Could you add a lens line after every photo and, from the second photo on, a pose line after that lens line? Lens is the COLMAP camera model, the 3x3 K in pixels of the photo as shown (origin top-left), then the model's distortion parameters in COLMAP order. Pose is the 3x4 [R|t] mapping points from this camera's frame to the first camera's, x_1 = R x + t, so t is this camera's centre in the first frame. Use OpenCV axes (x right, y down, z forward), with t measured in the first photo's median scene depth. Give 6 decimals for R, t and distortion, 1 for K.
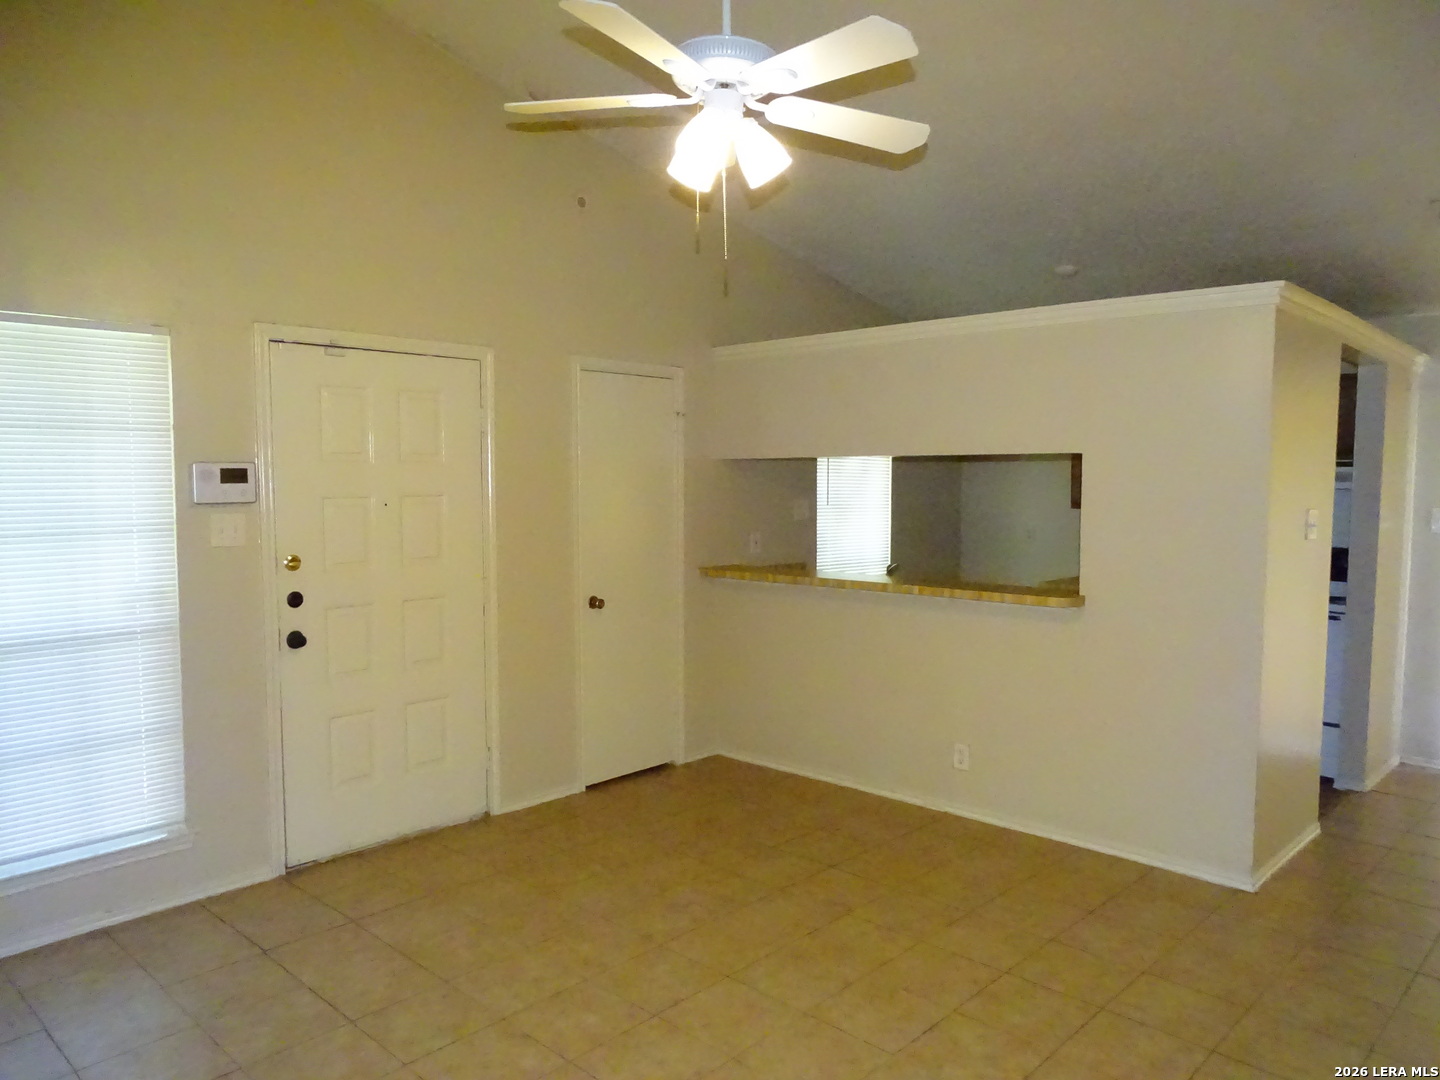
lens RADIAL K [[1058.8, 0, 720.0], [0, 1058.8, 540.0], [0, 0, 1]] dist [-0.003918, 0.000936]
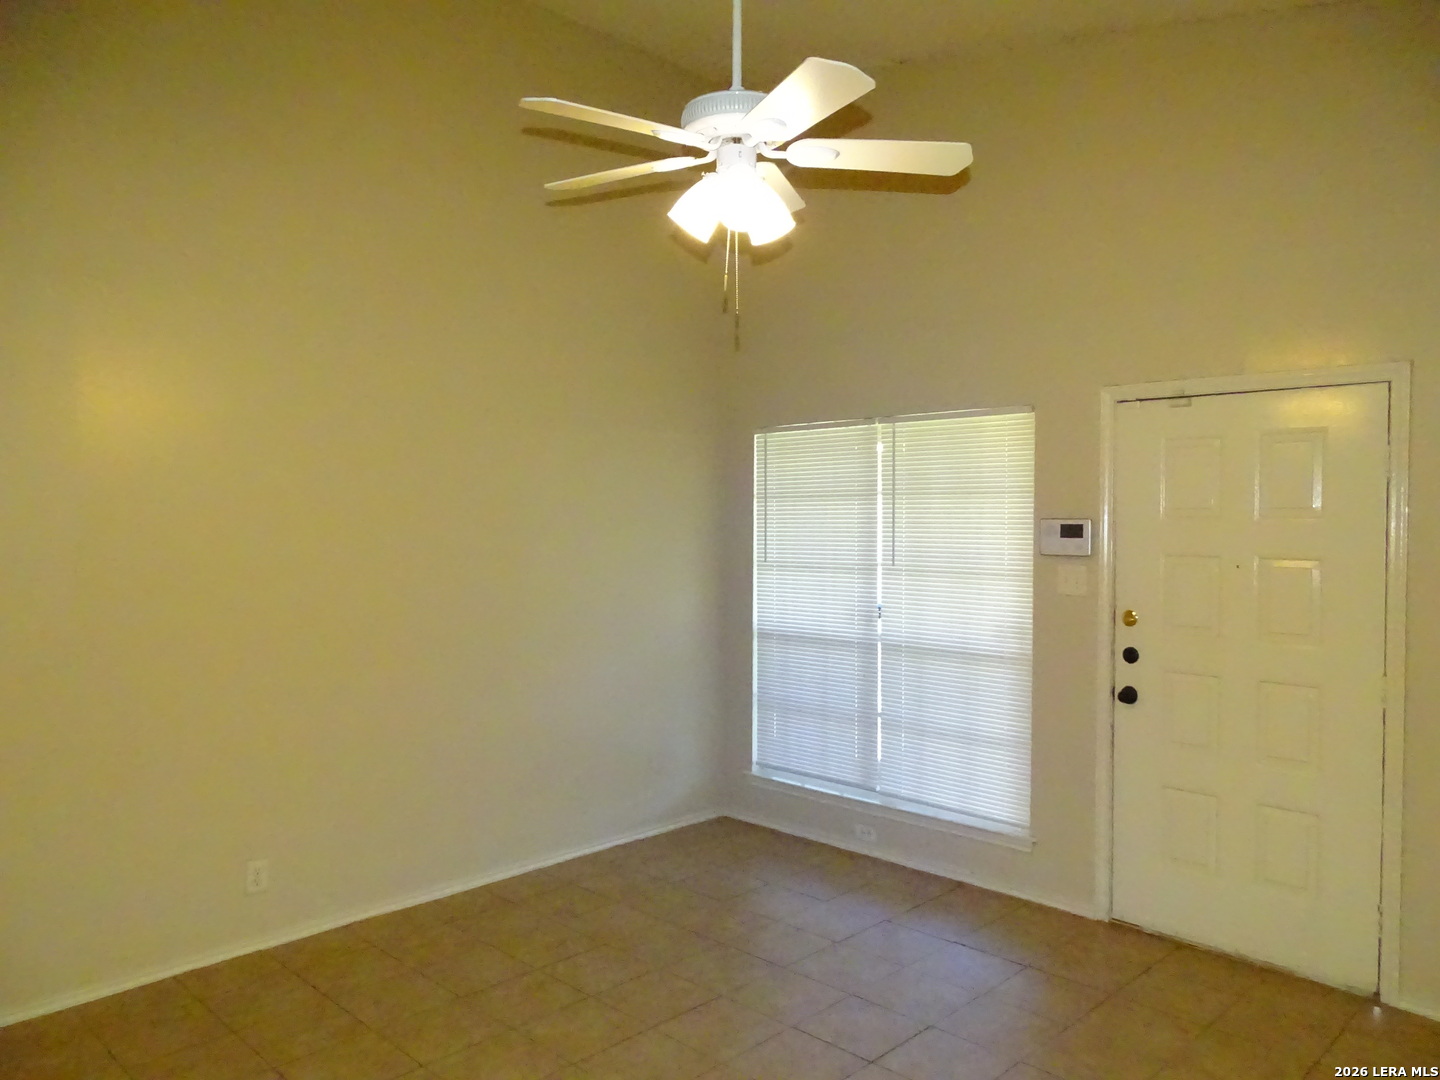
lens RADIAL K [[1011.6, 0, 720.0], [0, 1011.6, 540.0], [0, 0, 1]] dist [-0.005578, -0.004023]
pose [[-0.040651, 0.017017, -0.999028, 0.607901], [-0.072743, 0.997151, 0.019945, -0.046274], [0.996522, 0.073483, -0.039297, 0.684085]]
